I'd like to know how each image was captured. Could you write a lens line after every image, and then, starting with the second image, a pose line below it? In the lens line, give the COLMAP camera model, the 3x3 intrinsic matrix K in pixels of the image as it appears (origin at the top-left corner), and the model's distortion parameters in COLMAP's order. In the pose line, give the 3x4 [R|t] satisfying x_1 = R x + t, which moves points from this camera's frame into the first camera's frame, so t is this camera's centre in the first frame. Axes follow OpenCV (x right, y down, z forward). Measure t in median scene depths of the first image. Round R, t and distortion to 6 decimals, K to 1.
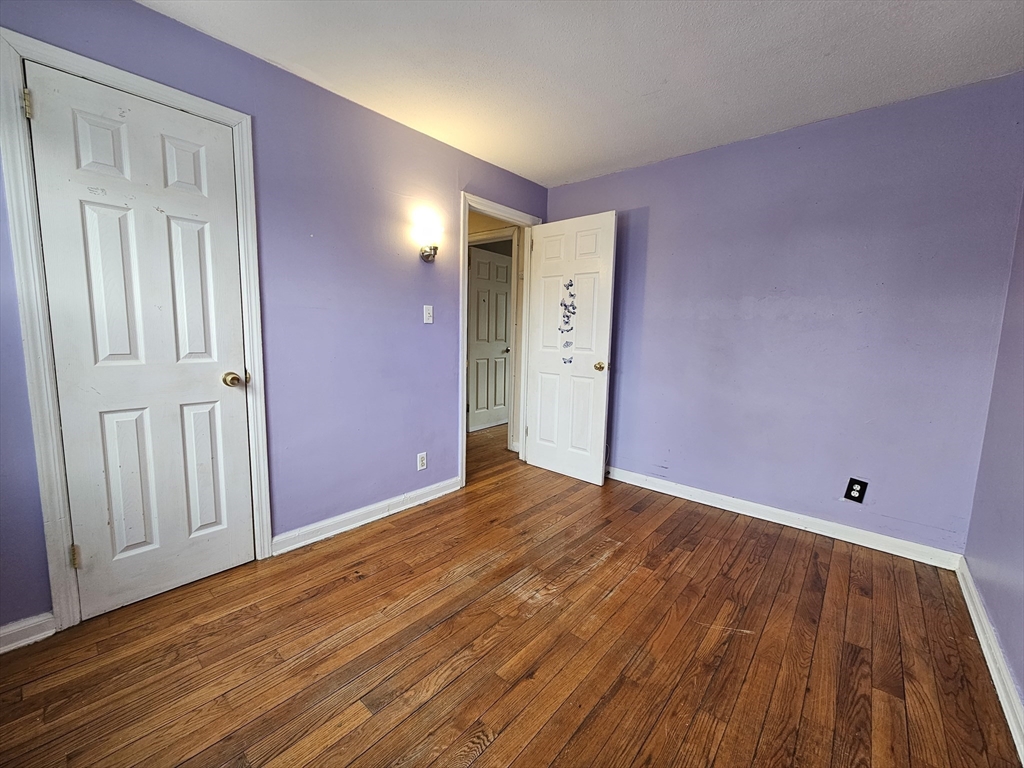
lens RADIAL K [[419.2, 0, 514.1], [0, 419.2, 380.2], [0, 0, 1]] dist [0.000531, -0.000116]
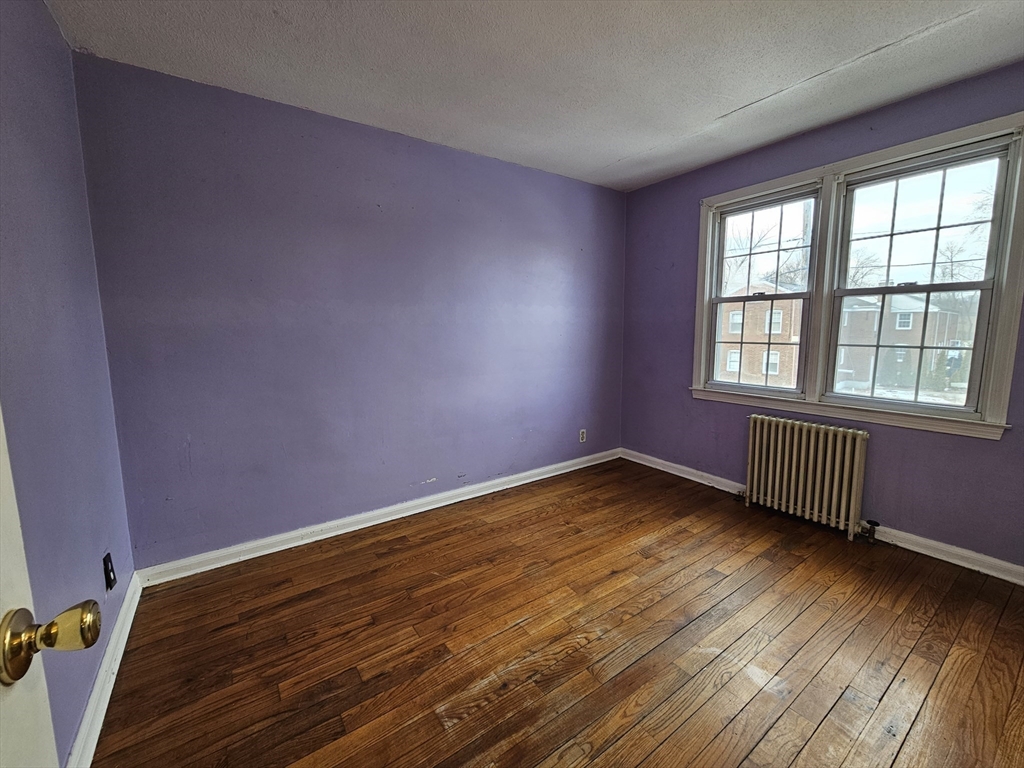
lens RADIAL K [[419.2, 0, 514.1], [0, 419.2, 380.2], [0, 0, 1]] dist [0.000531, -0.000116]
pose [[-0.968966, -0.044000, 0.243248, 0.041327], [0.016870, 0.969966, 0.242653, -0.253548], [-0.246619, 0.239226, -0.939122, 1.866486]]
